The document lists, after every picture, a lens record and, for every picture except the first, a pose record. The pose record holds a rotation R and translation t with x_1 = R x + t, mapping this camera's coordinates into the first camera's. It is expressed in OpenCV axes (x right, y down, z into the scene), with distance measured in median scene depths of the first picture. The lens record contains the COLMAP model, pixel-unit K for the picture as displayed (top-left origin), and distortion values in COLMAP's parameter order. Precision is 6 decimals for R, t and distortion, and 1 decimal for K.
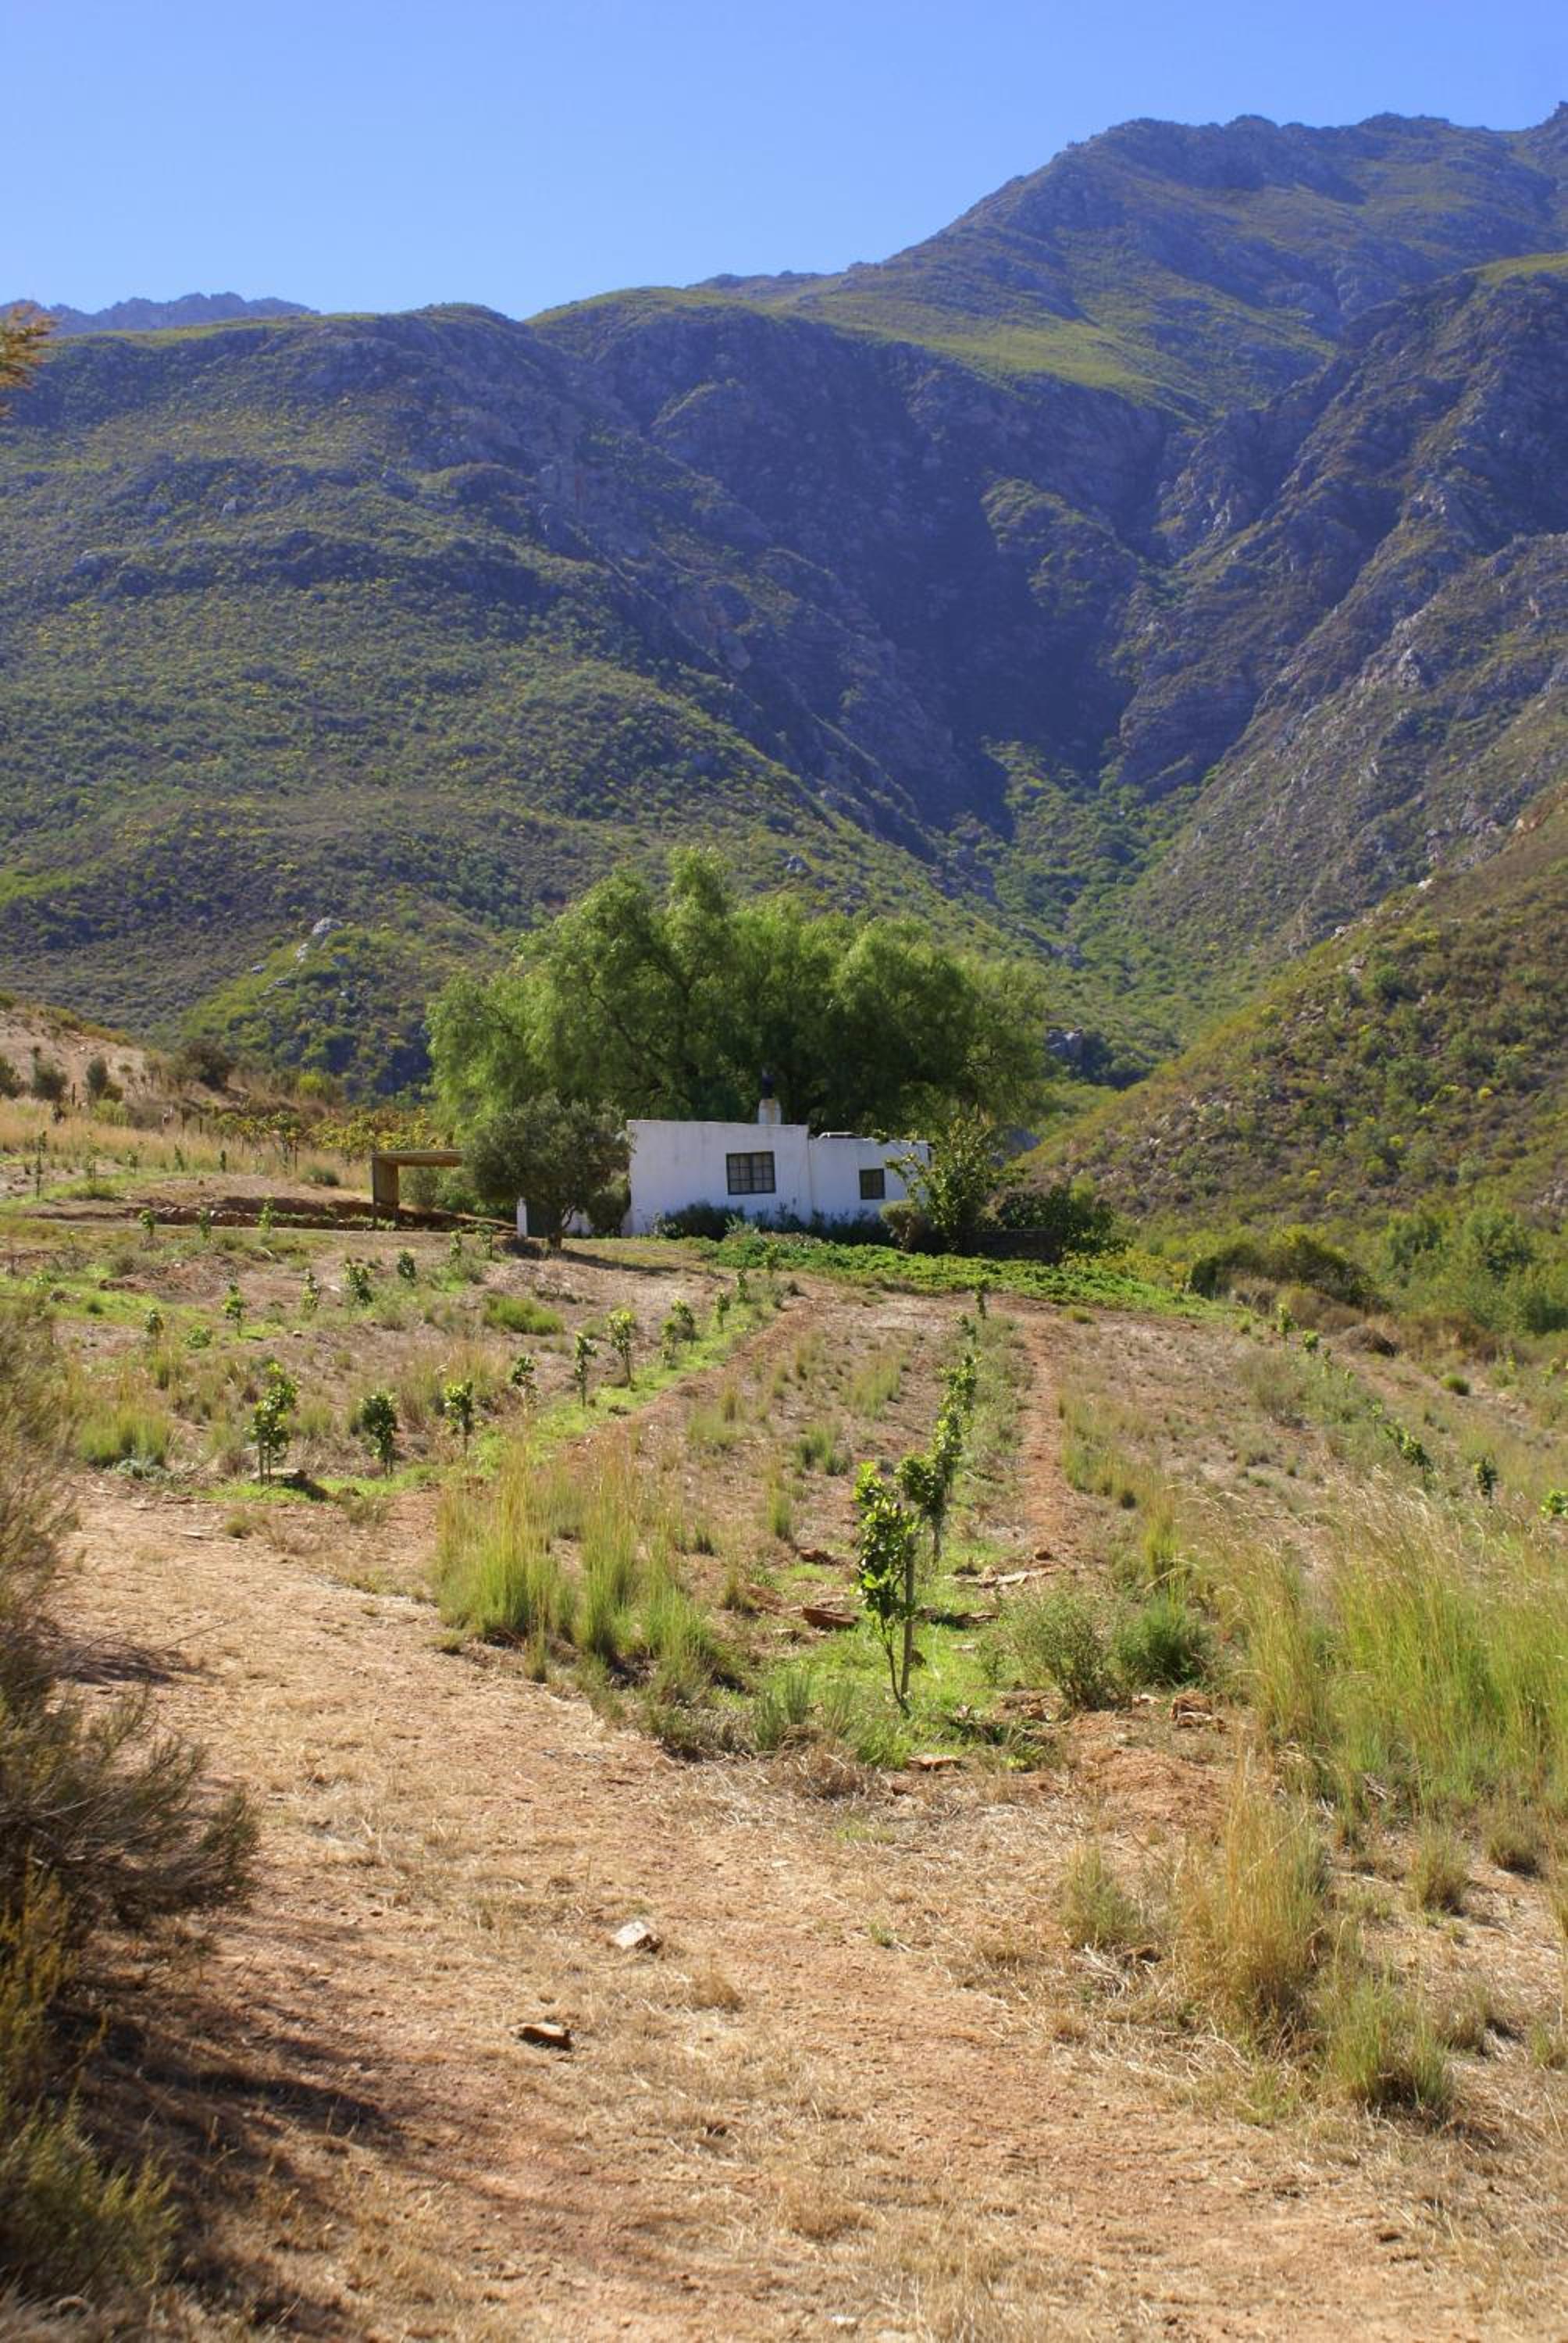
lens RADIAL K [[3788.5, 0, 782.9], [0, 3788.5, 1171.4], [0, 0, 1]] dist [0.016661, 0.000000]
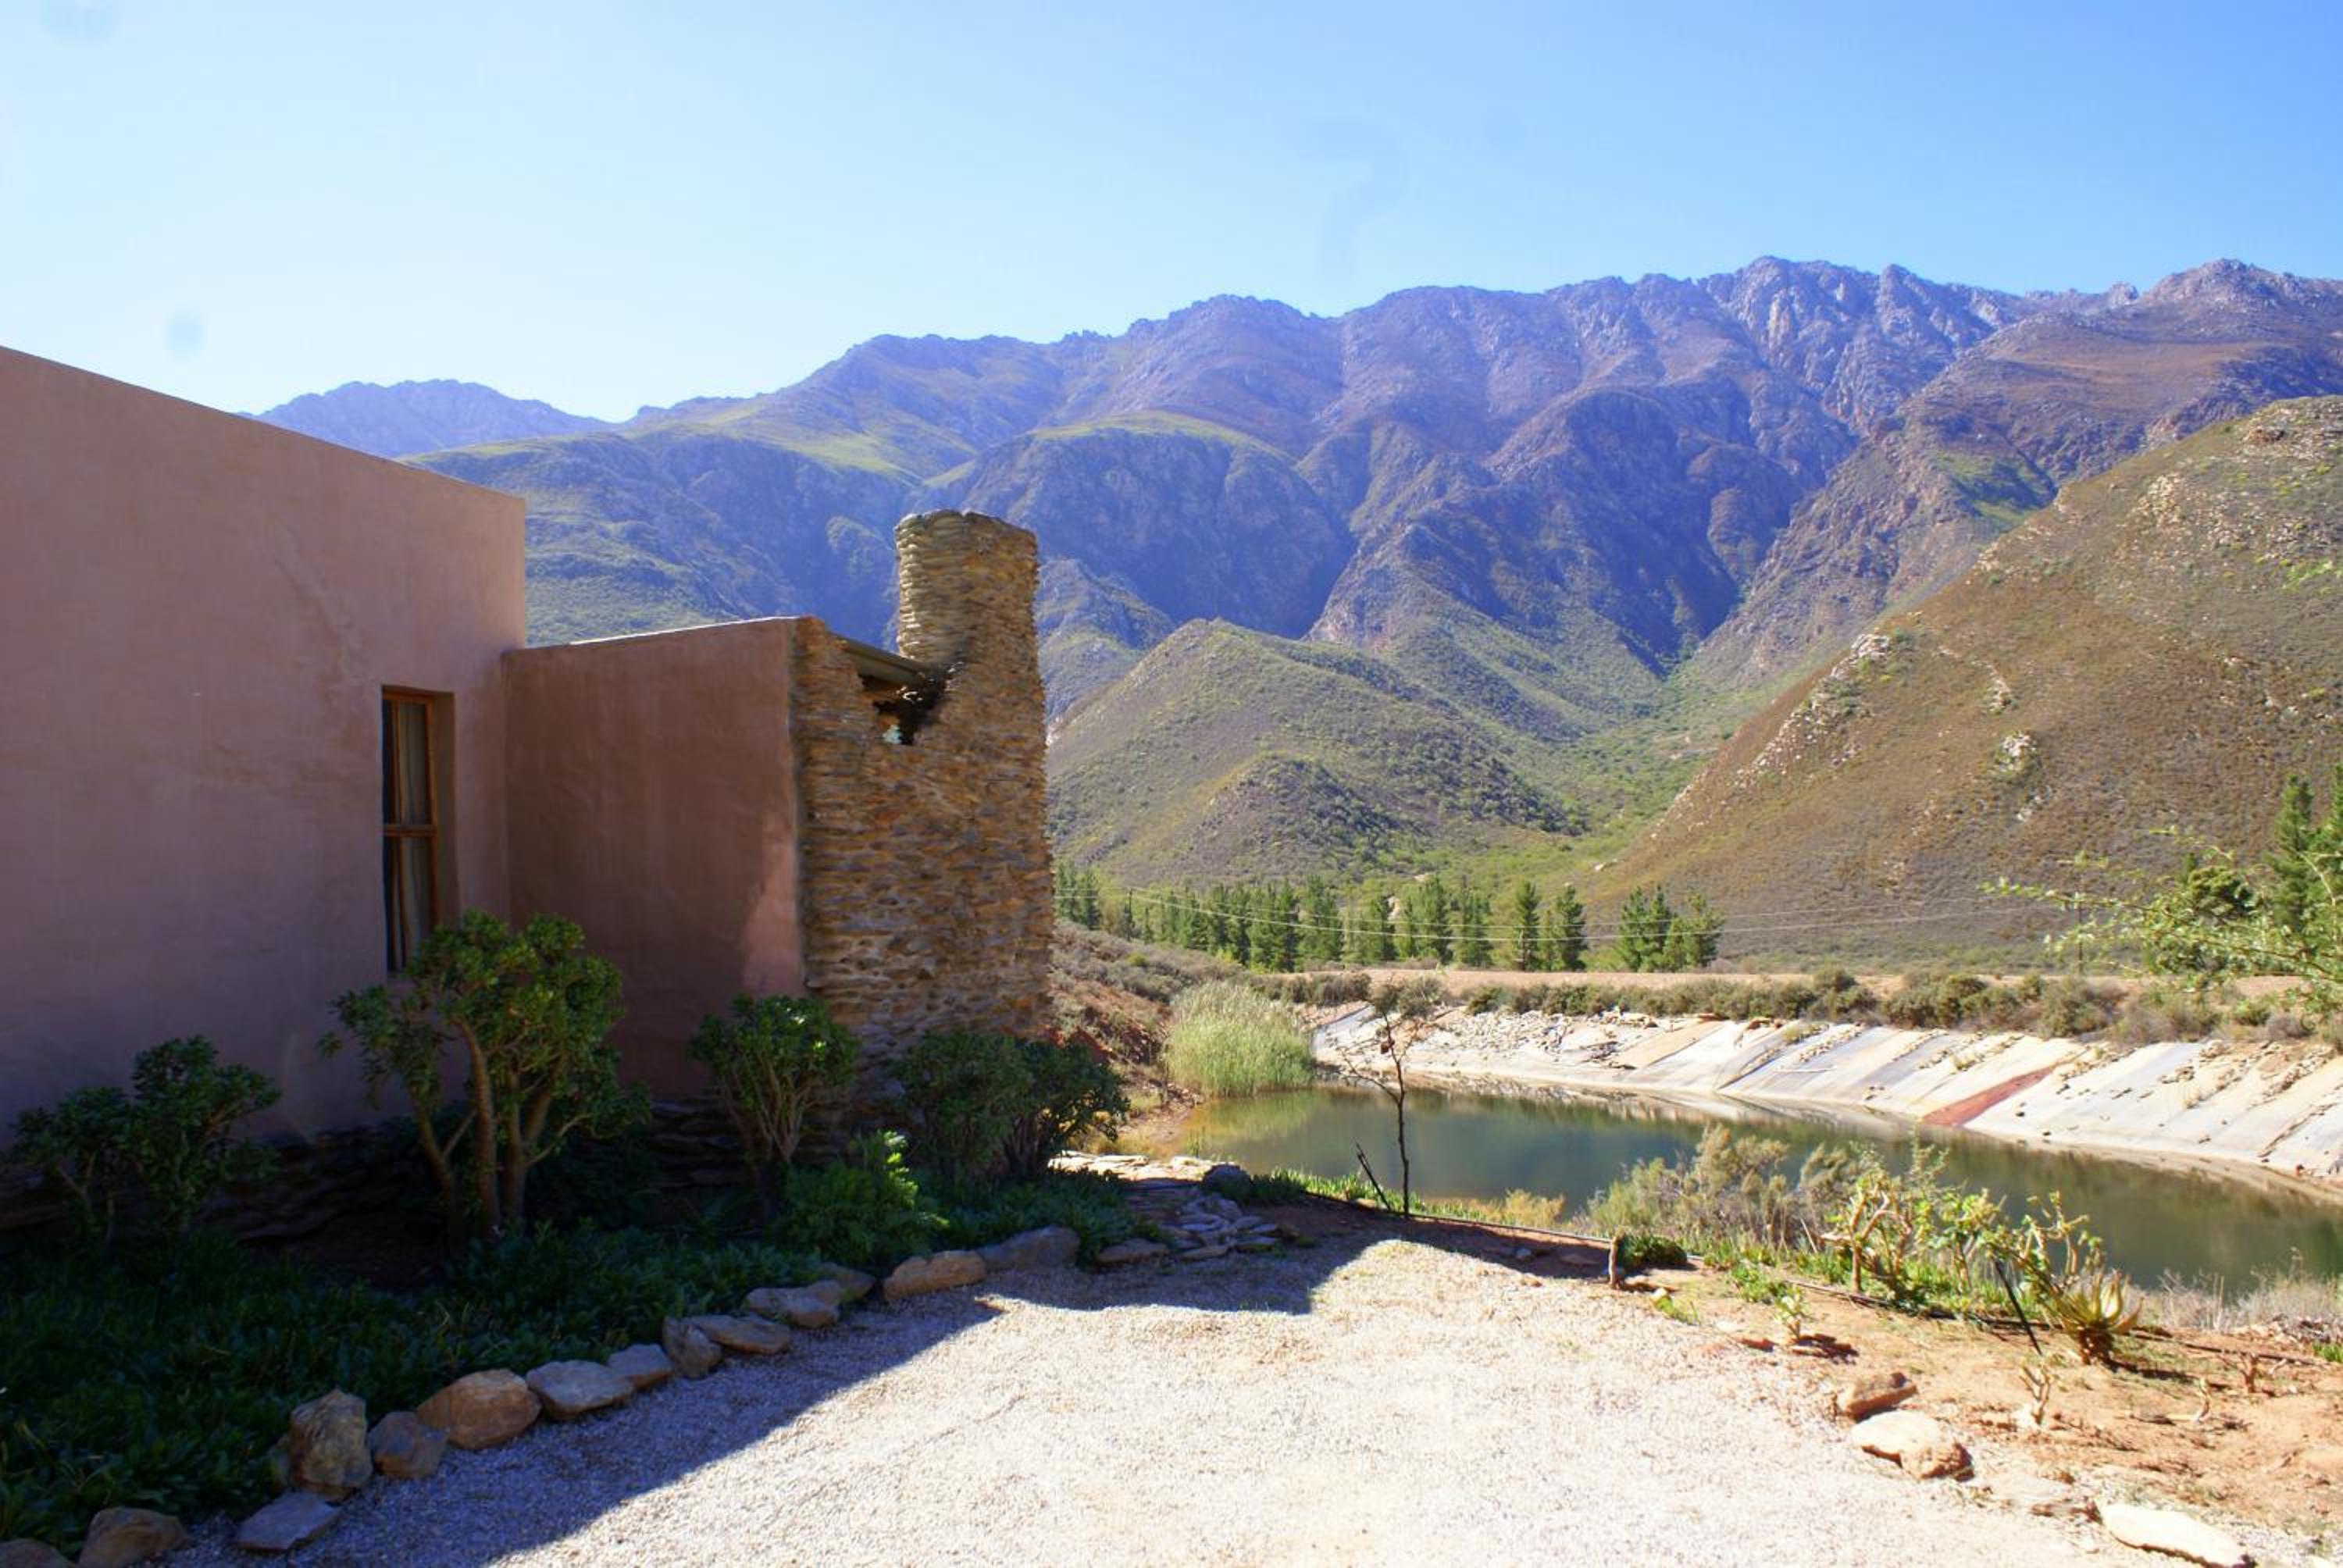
lens RADIAL K [[3788.5, 0, 1171.4], [0, 3788.5, 783.0], [0, 0, 1]] dist [0.016661, 0.000000]
pose [[0.970082, 0.000751, 0.242778, -0.317793], [-0.013188, 0.998682, 0.049608, -0.136117], [-0.242421, -0.051326, 0.968813, -1.374186]]
